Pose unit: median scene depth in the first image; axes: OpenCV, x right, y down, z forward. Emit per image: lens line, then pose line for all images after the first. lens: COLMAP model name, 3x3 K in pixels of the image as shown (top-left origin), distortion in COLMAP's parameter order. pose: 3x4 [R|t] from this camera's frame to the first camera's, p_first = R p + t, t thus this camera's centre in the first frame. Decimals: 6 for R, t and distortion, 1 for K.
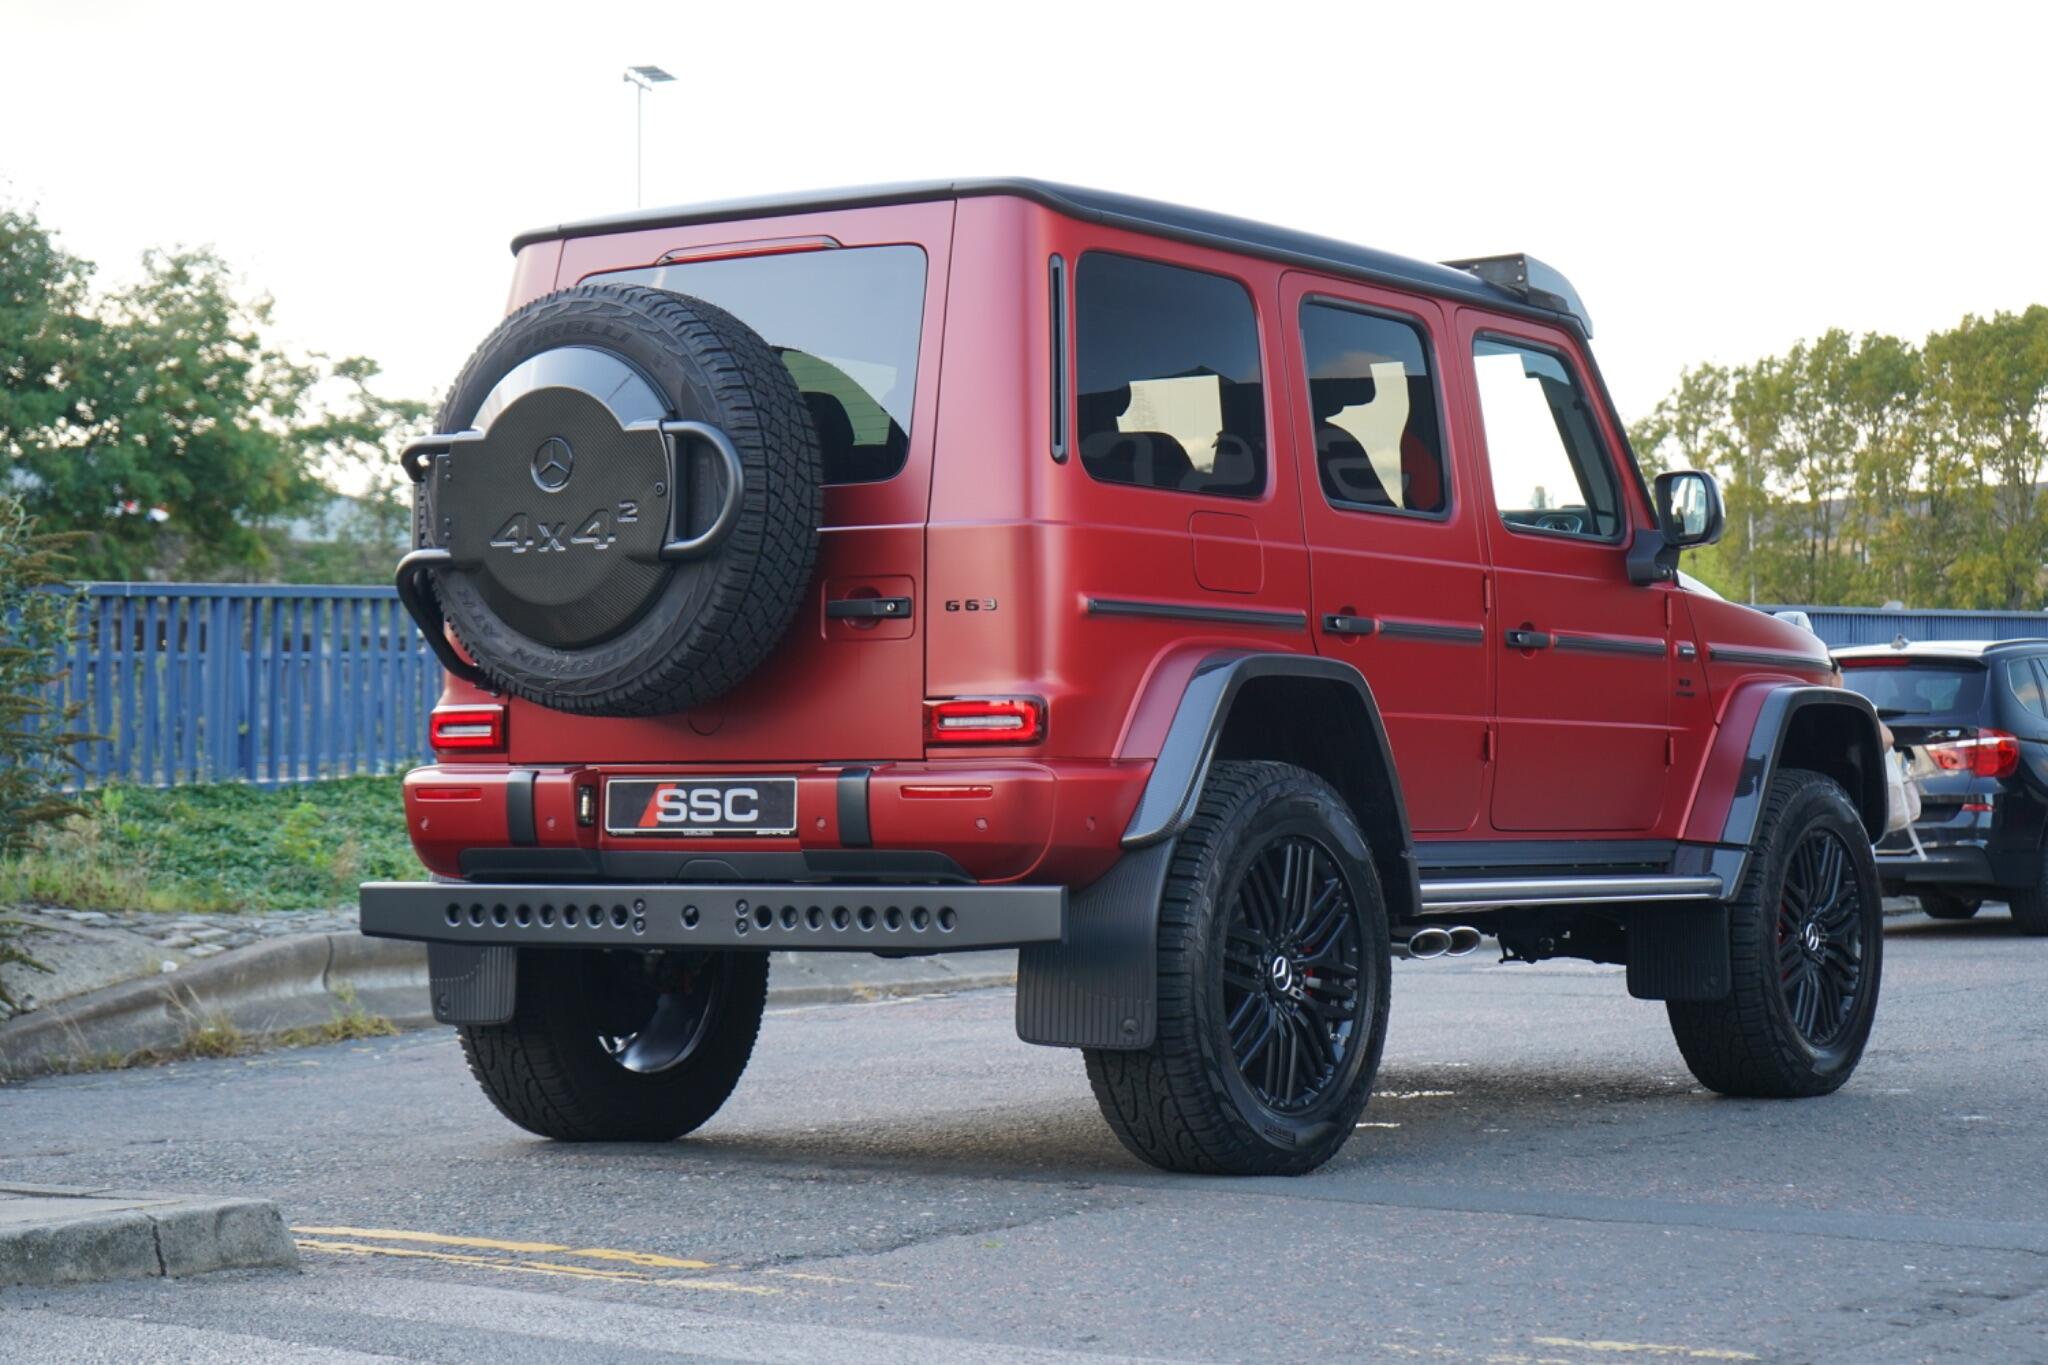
lens RADIAL K [[4207.5, 0, 1021.6], [0, 4207.5, 489.5], [0, 0, 1]] dist [-0.093032, 0.358900]
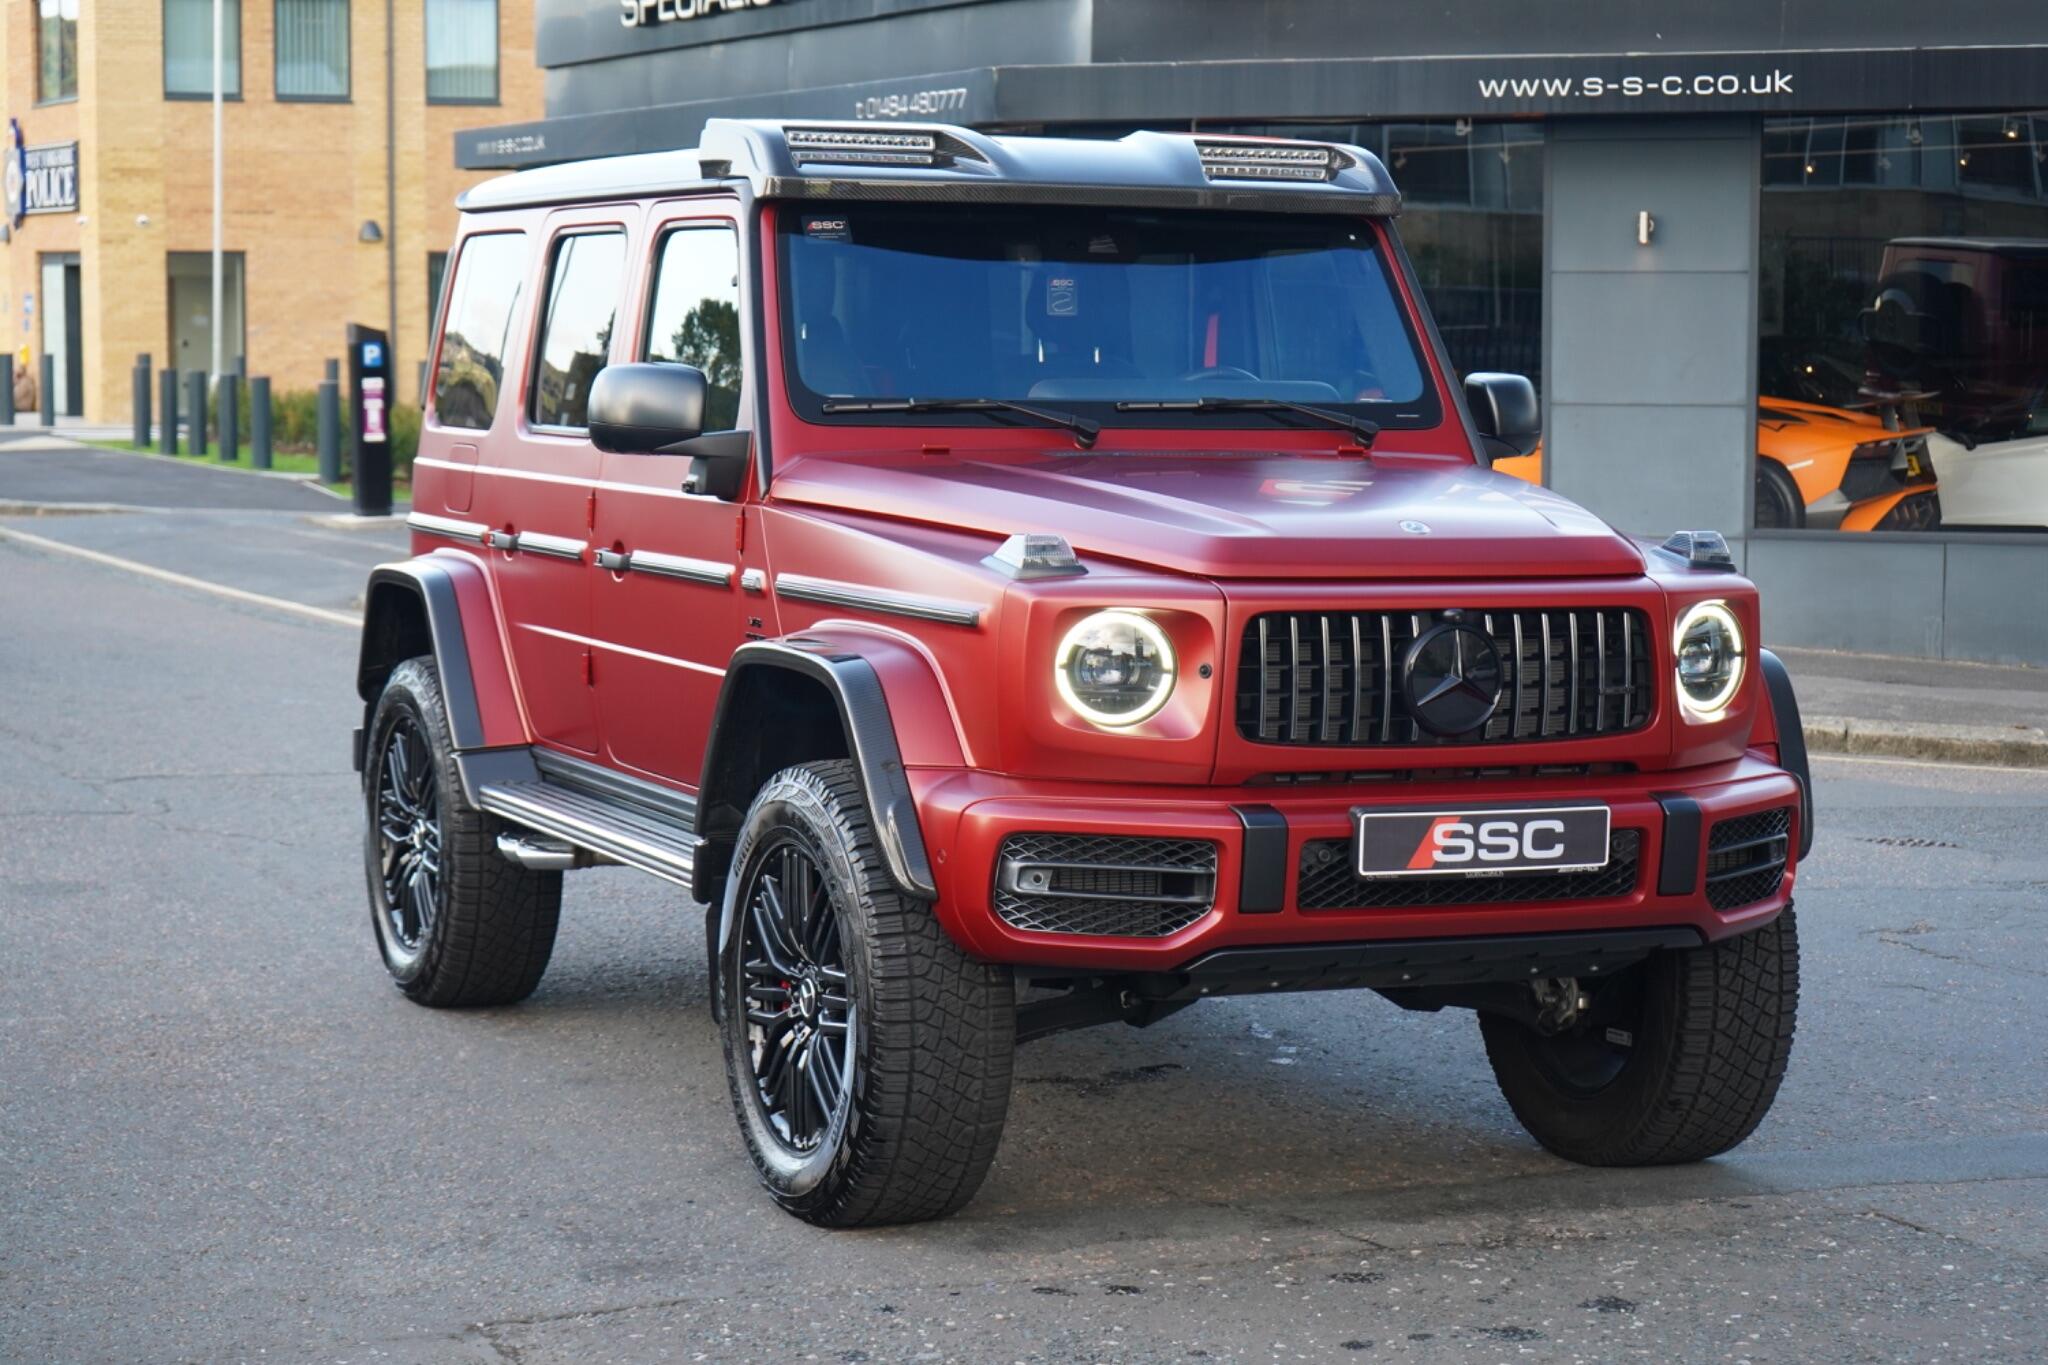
lens RADIAL K [[4080.5, 0, 969.3], [0, 4080.5, 682.3], [0, 0, 1]] dist [-0.006378, 0.597554]
pose [[0.543797, -0.057201, 0.837265, -0.842379], [-0.076681, 0.990114, 0.117448, -0.047877], [-0.835706, -0.128070, 0.534034, 0.651587]]
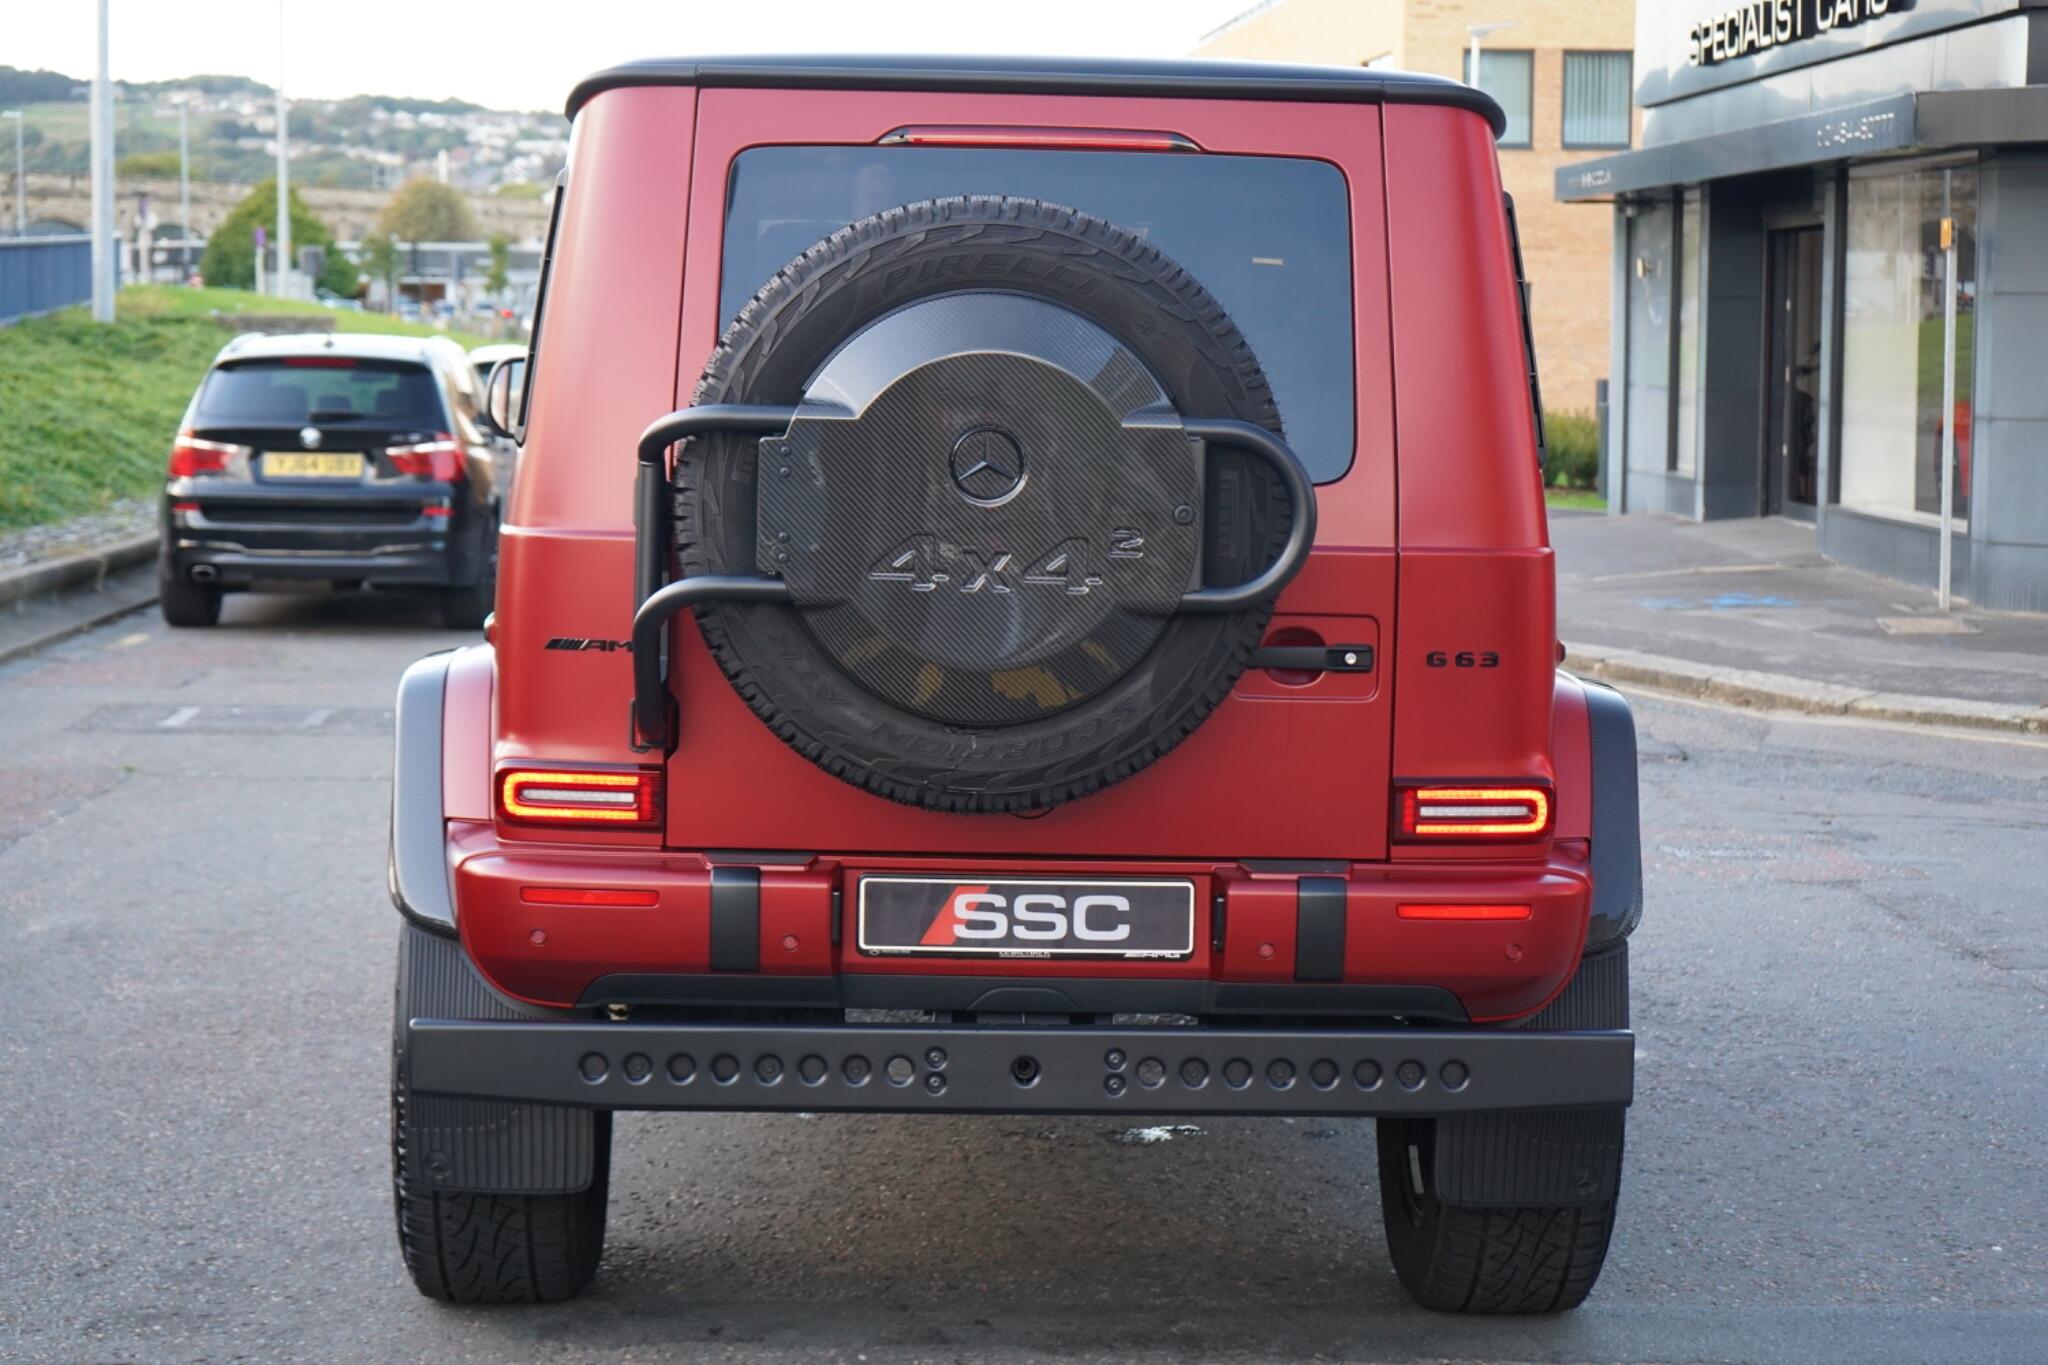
lens RADIAL K [[3581.1, 0, 998.9], [0, 3581.1, 512.9], [0, 0, 1]] dist [-0.009286, 0.038628]
pose [[0.811162, -0.004210, 0.584806, -0.446582], [-0.068686, 0.992367, 0.102416, -0.057730], [-0.580774, -0.123244, 0.804682, 0.518103]]
